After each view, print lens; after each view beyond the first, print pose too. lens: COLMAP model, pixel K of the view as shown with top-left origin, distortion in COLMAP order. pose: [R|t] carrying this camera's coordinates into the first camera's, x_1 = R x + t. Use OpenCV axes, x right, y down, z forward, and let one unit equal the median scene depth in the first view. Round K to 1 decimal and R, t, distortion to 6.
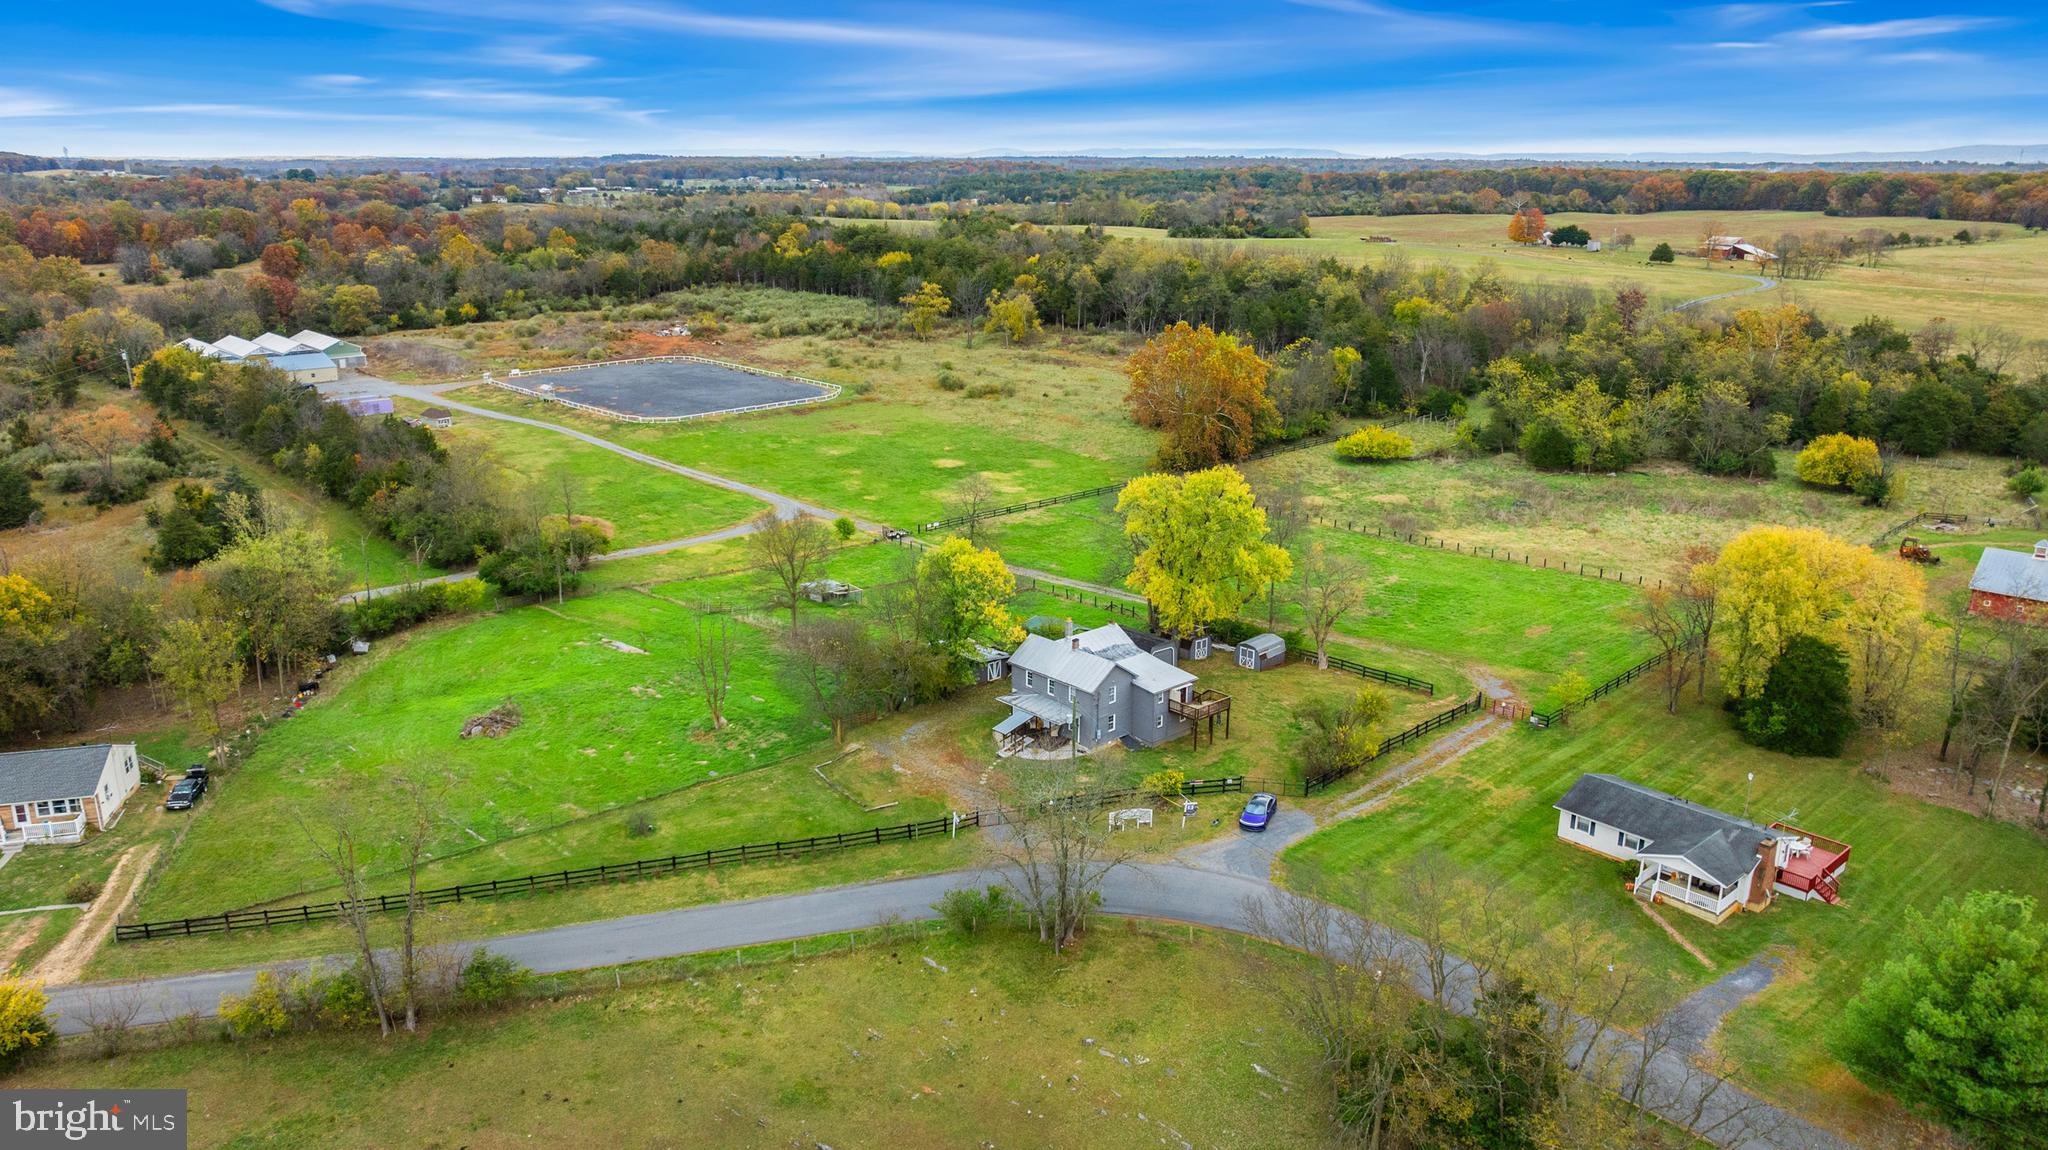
lens RADIAL K [[1439.7, 0, 1024.0], [0, 1439.7, 575.0], [0, 0, 1]] dist [-0.032311, 0.023984]
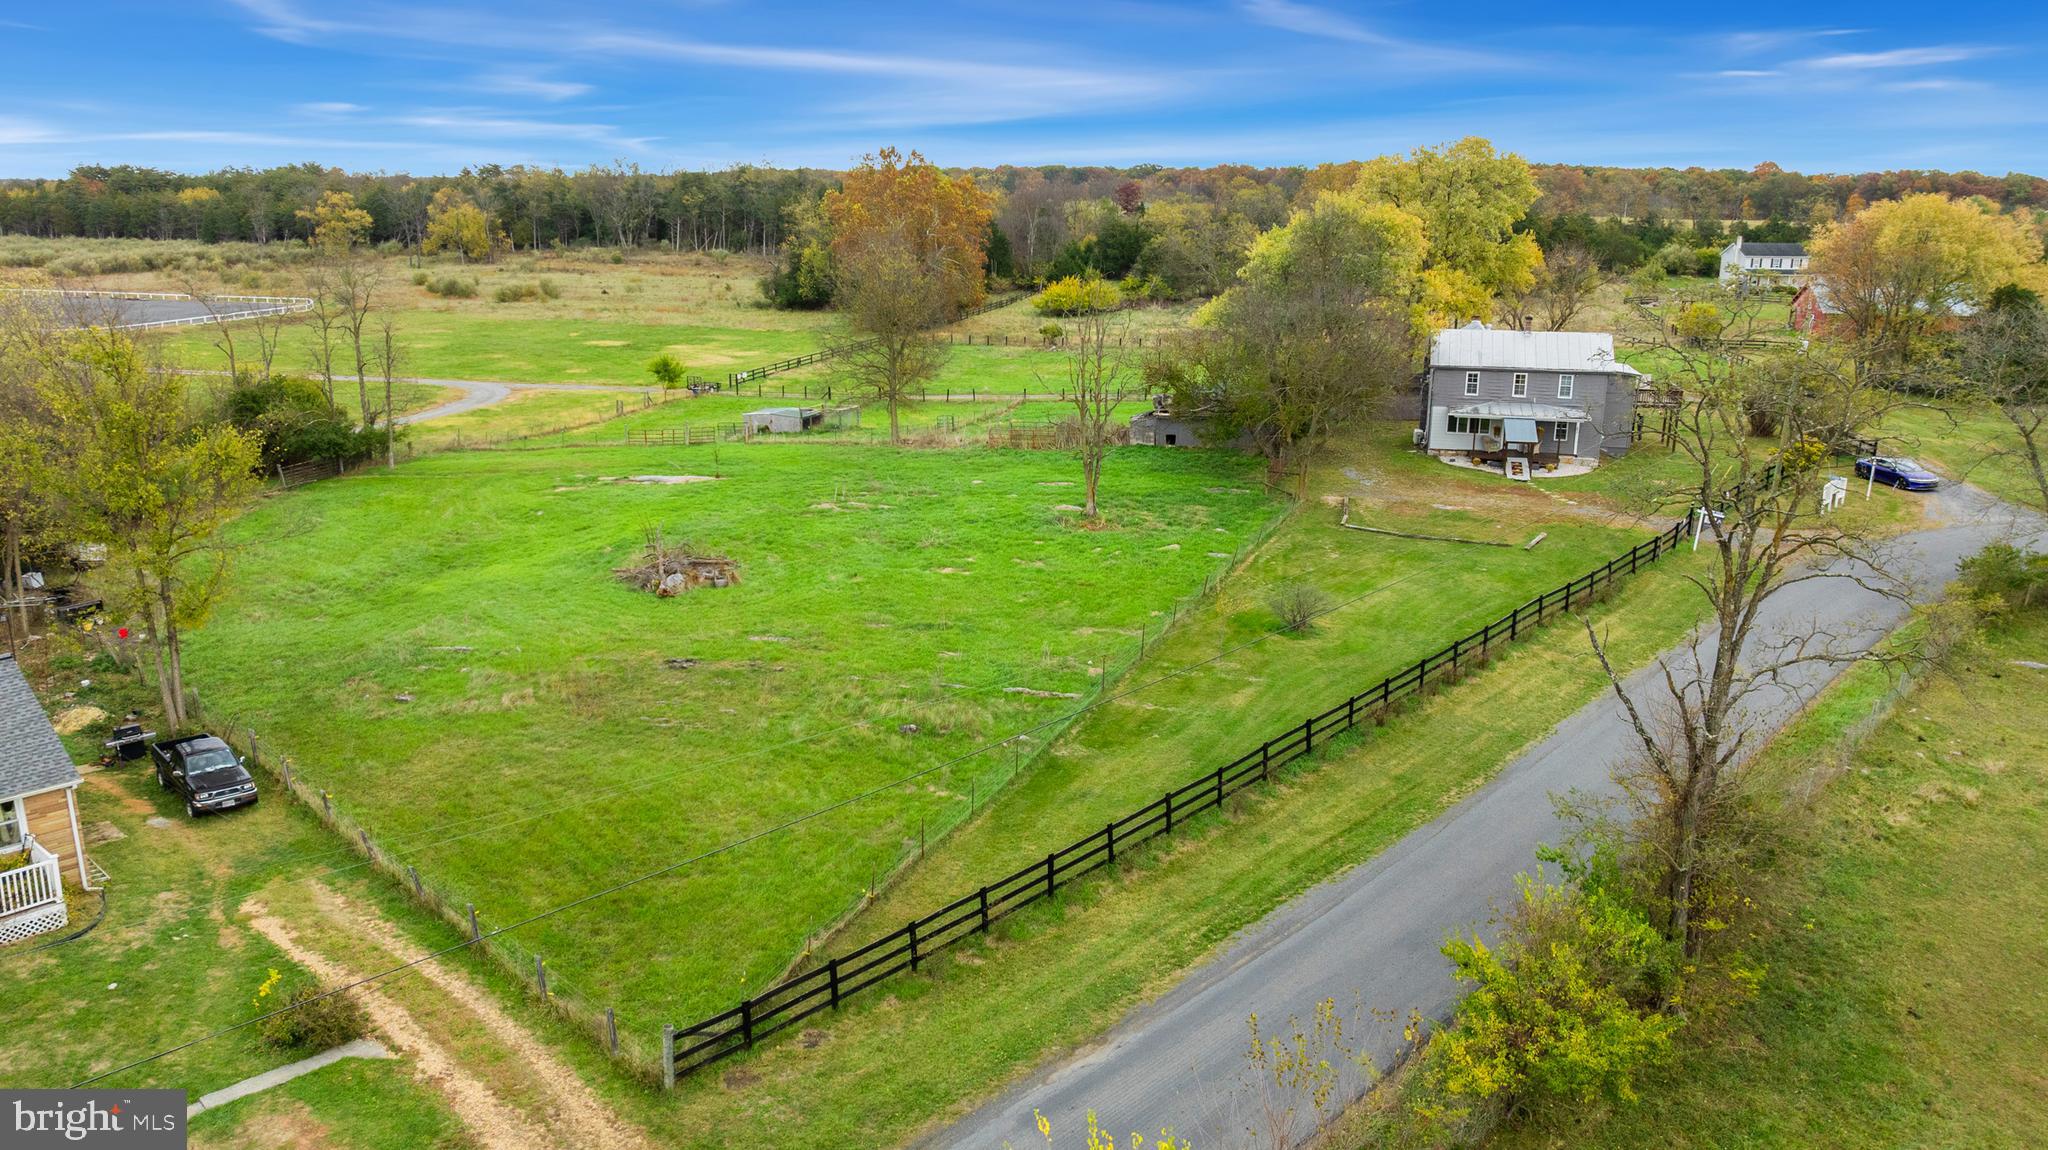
lens RADIAL K [[1439.7, 0, 1024.0], [0, 1439.7, 575.0], [0, 0, 1]] dist [-0.032311, 0.023984]
pose [[0.841259, -0.138891, 0.522487, -0.463753], [0.150731, 0.988372, 0.020044, 0.098037], [-0.519195, 0.061893, 0.852412, 0.440380]]
